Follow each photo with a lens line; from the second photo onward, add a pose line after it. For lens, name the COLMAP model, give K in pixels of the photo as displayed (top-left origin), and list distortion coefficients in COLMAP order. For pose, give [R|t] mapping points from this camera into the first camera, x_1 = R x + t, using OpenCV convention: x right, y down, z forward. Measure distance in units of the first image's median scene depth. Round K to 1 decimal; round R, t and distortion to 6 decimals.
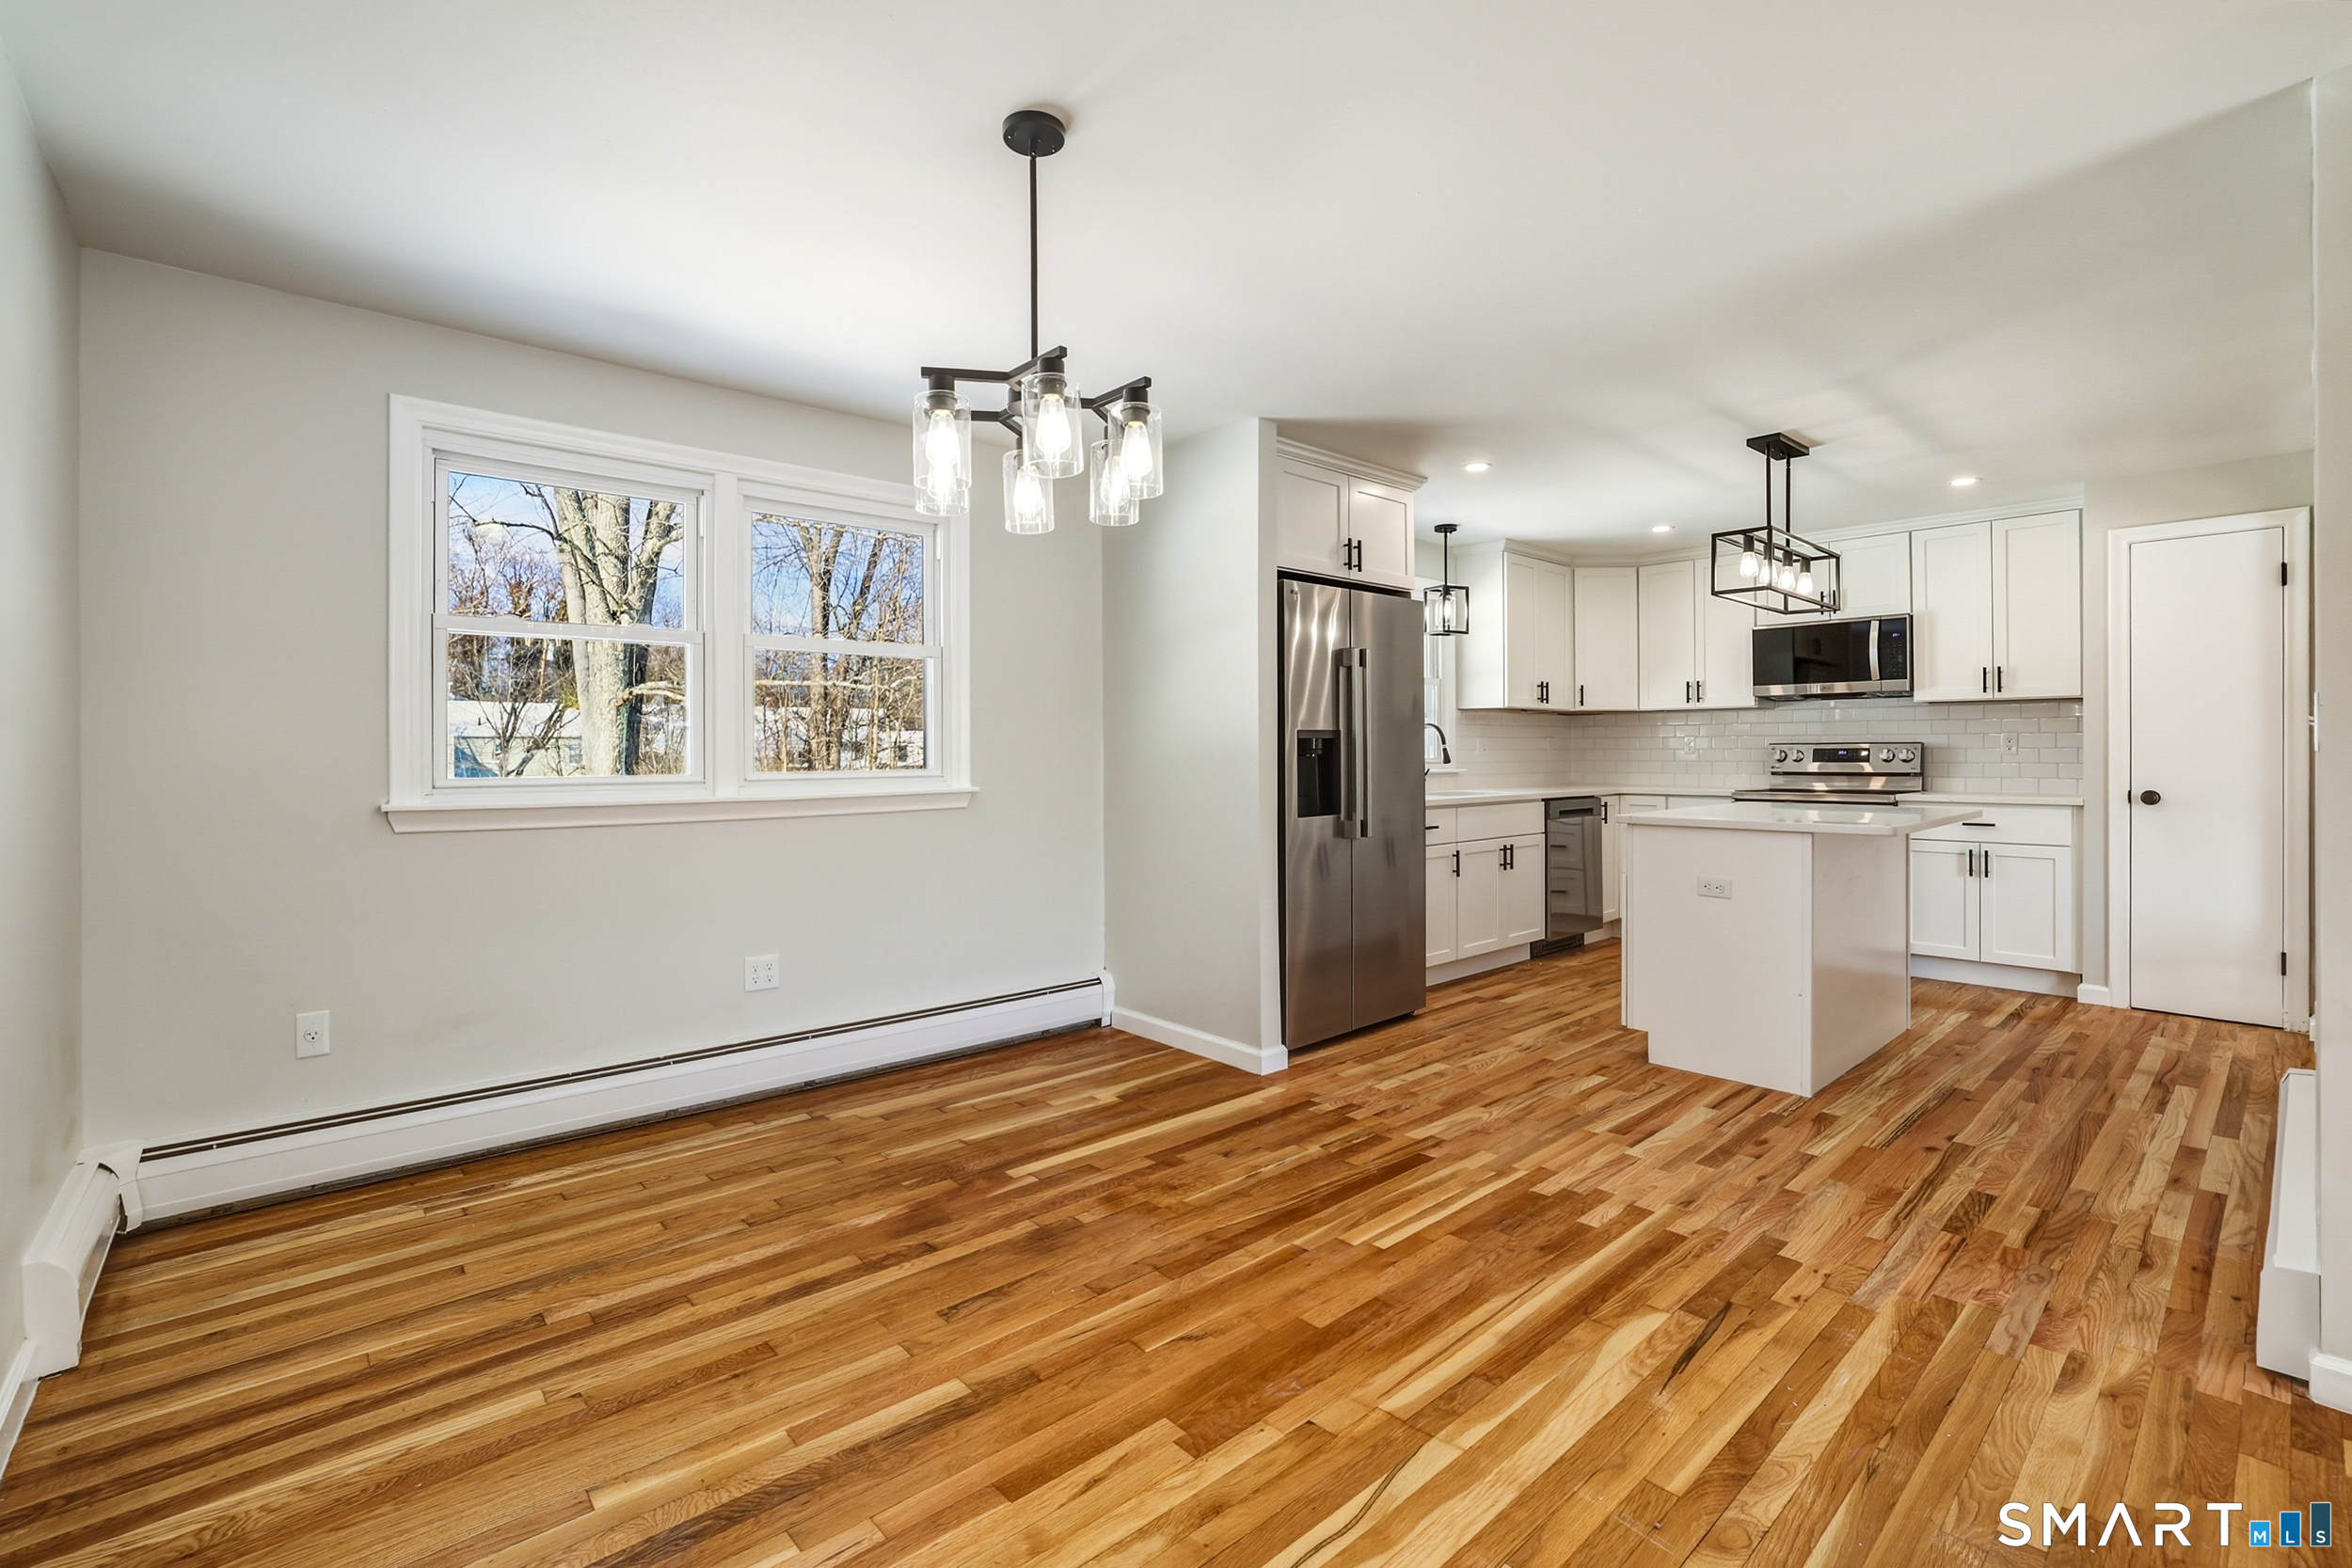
lens RADIAL K [[1042.9, 0, 1162.8], [0, 1042.9, 746.2], [0, 0, 1]] dist [-0.034729, 0.008898]
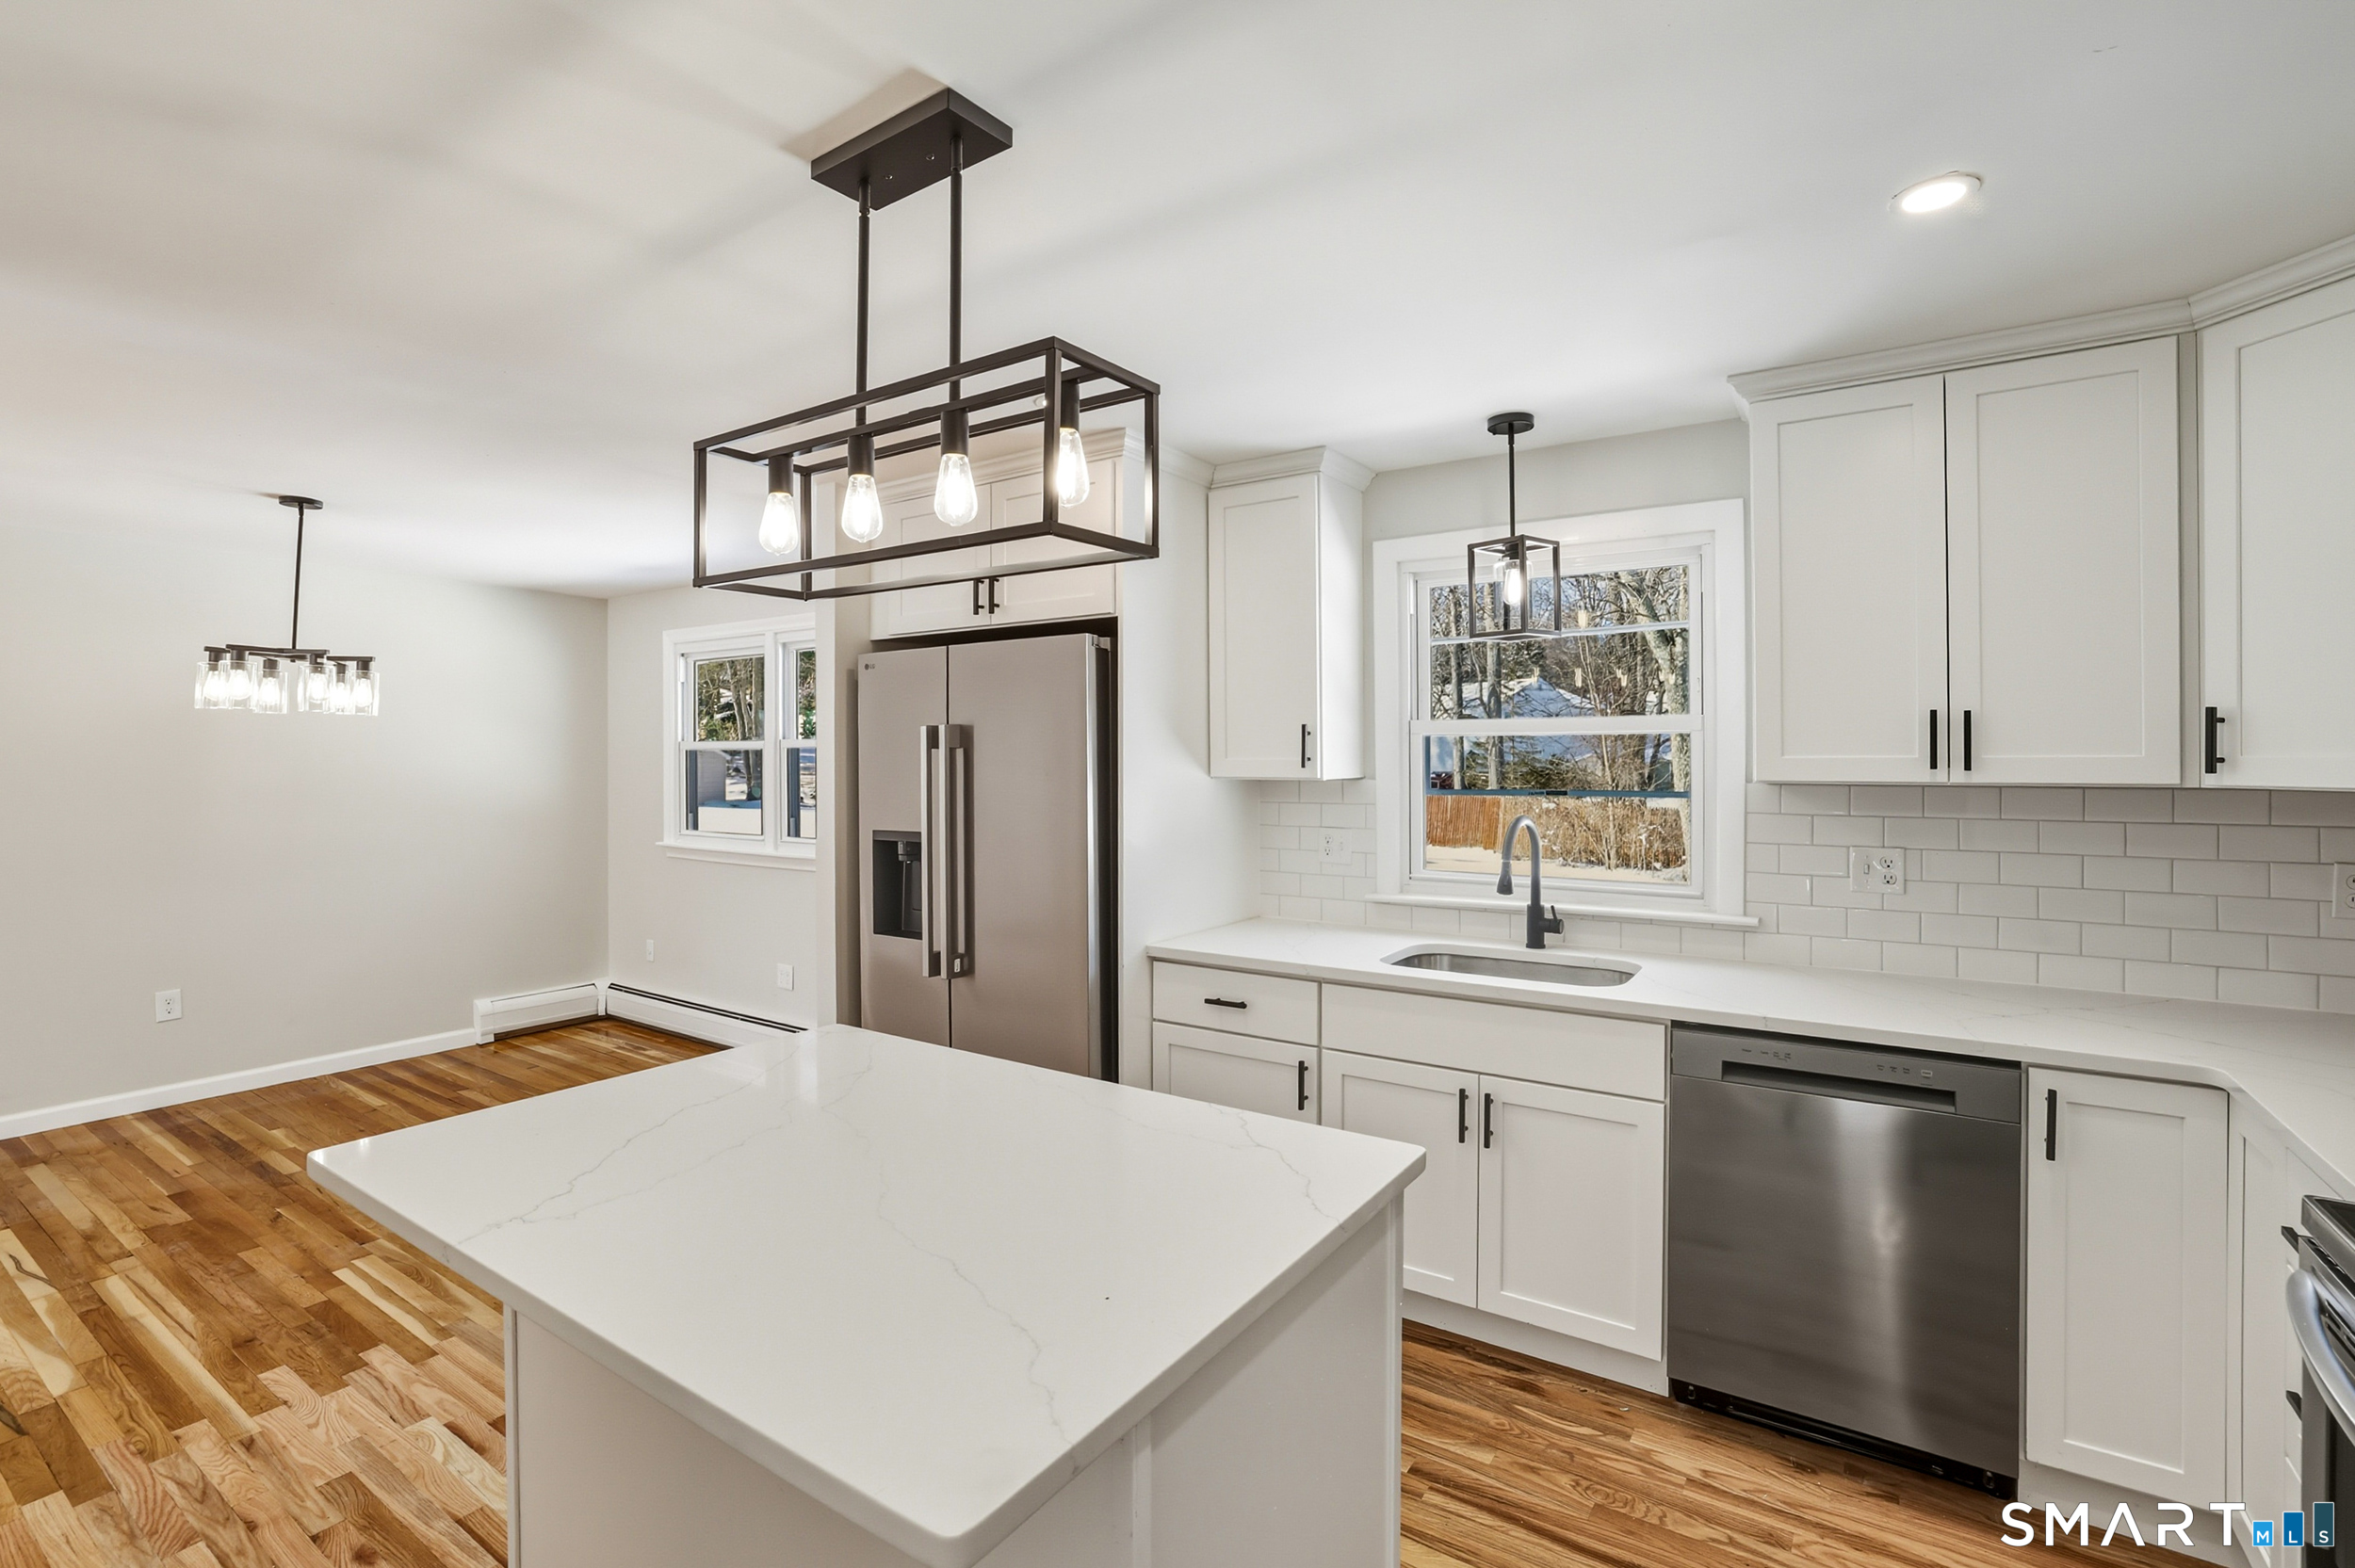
lens RADIAL K [[1044.2, 0, 1195.8], [0, 1044.2, 780.9], [0, 0, 1]] dist [-0.034729, 0.008898]
pose [[0.263975, 0.023361, -0.964247, 1.021578], [0.006685, 0.999638, 0.026049, -0.076498], [0.964506, -0.013322, 0.263723, 1.047286]]
